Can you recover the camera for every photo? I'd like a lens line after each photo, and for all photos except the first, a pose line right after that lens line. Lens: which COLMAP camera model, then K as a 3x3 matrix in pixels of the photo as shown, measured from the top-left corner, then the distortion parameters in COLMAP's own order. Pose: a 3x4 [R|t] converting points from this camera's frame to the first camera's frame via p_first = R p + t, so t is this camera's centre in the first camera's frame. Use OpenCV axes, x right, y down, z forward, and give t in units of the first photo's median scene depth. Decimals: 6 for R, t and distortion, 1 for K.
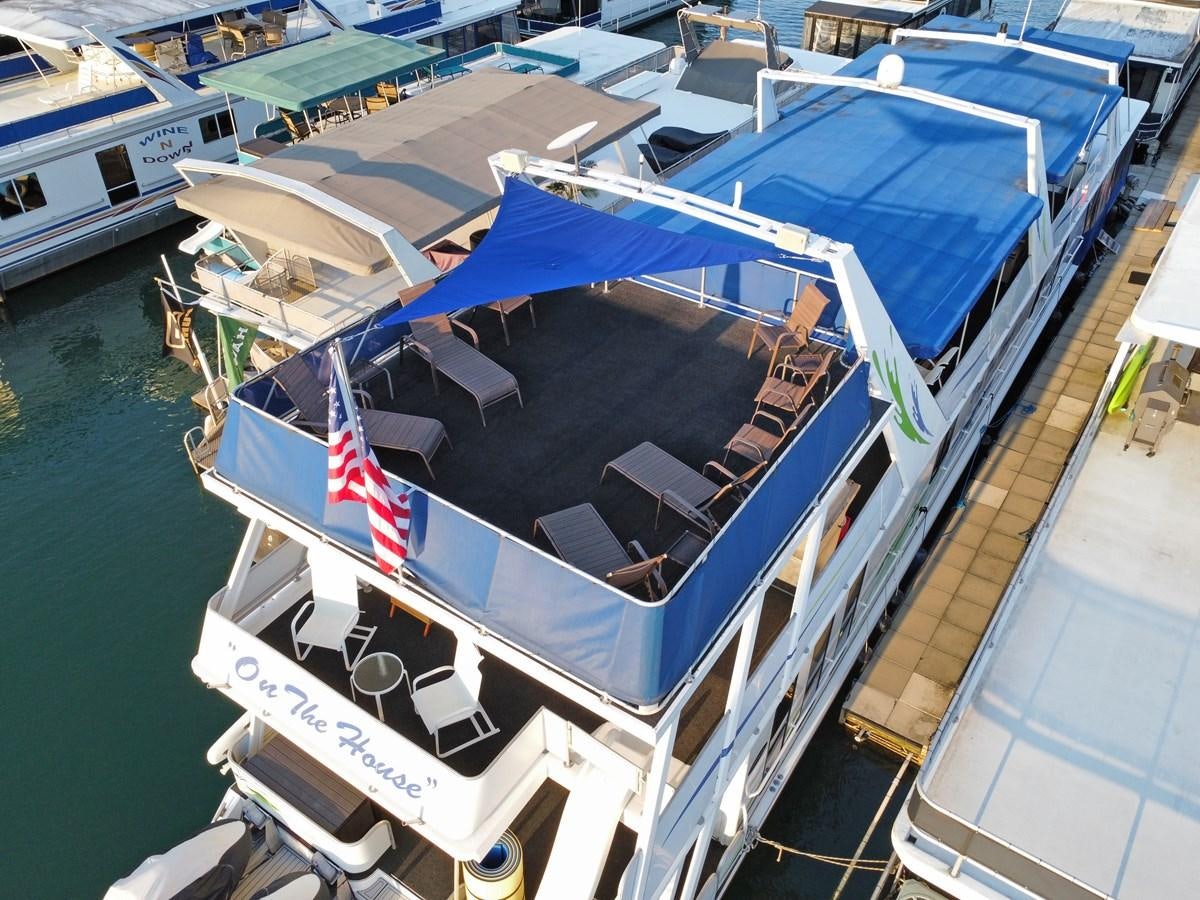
lens RADIAL K [[929.0, 0, 598.7], [0, 929.0, 449.5], [0, 0, 1]] dist [-0.001475, 0.003343]
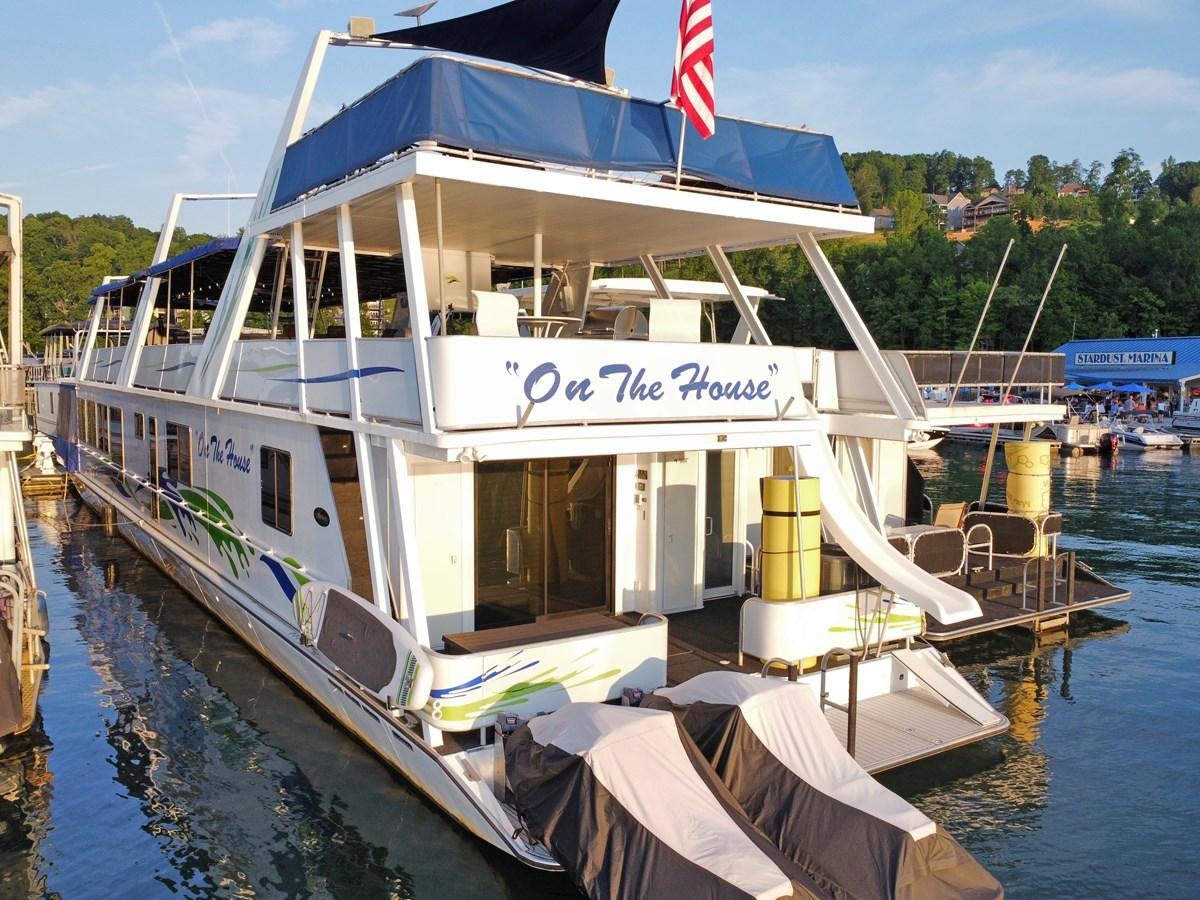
lens RADIAL K [[1006.4, 0, 613.1], [0, 1006.4, 453.4], [0, 0, 1]] dist [0.000281, -0.004658]
pose [[0.368350, -0.076237, 0.926556, -0.787393], [0.562766, 0.811579, -0.156950, 0.309910], [-0.740008, 0.579247, 0.341849, 0.485538]]
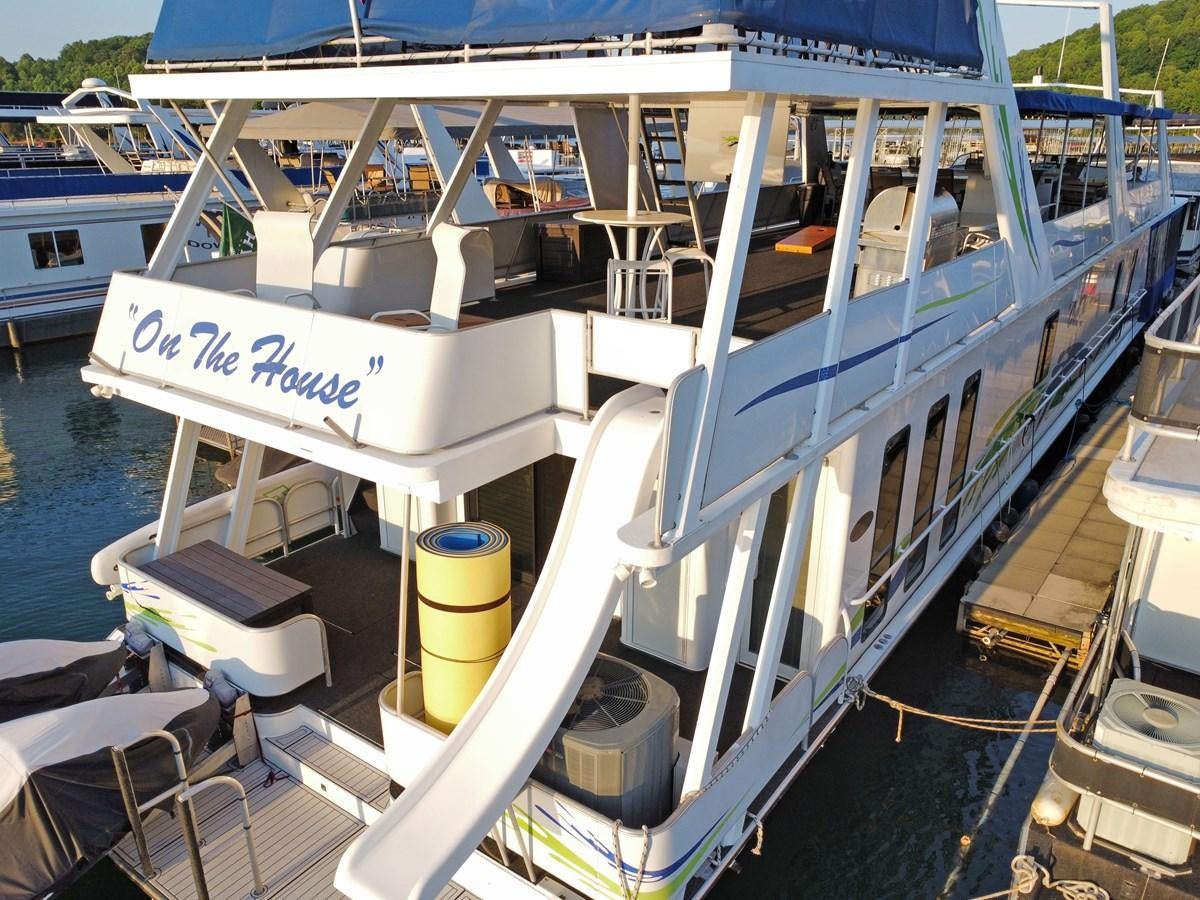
lens RADIAL K [[906.7, 0, 597.8], [0, 906.7, 456.1], [0, 0, 1]] dist [-0.002224, 0.002392]
pose [[0.999197, 0.013483, -0.037726, 0.000266], [-0.024201, 0.953576, -0.300178, 0.367345], [0.031927, 0.300850, 0.953137, 0.253652]]
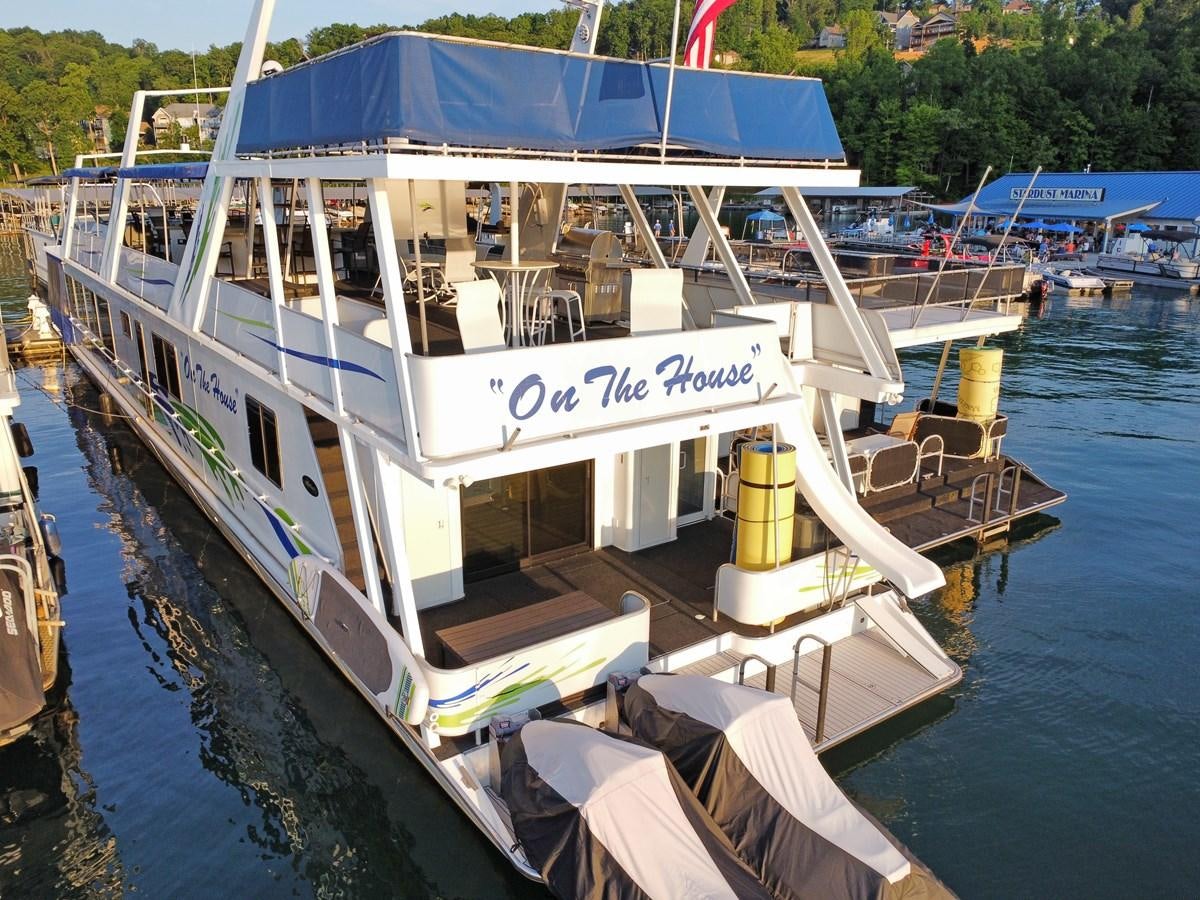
lens RADIAL K [[906.7, 0, 597.8], [0, 906.7, 456.1], [0, 0, 1]] dist [-0.002224, 0.002392]
pose [[0.346320, -0.267360, 0.899212, -0.718088], [0.568560, 0.822247, 0.025503, 0.199666], [-0.746192, 0.502424, 0.436770, 0.453388]]
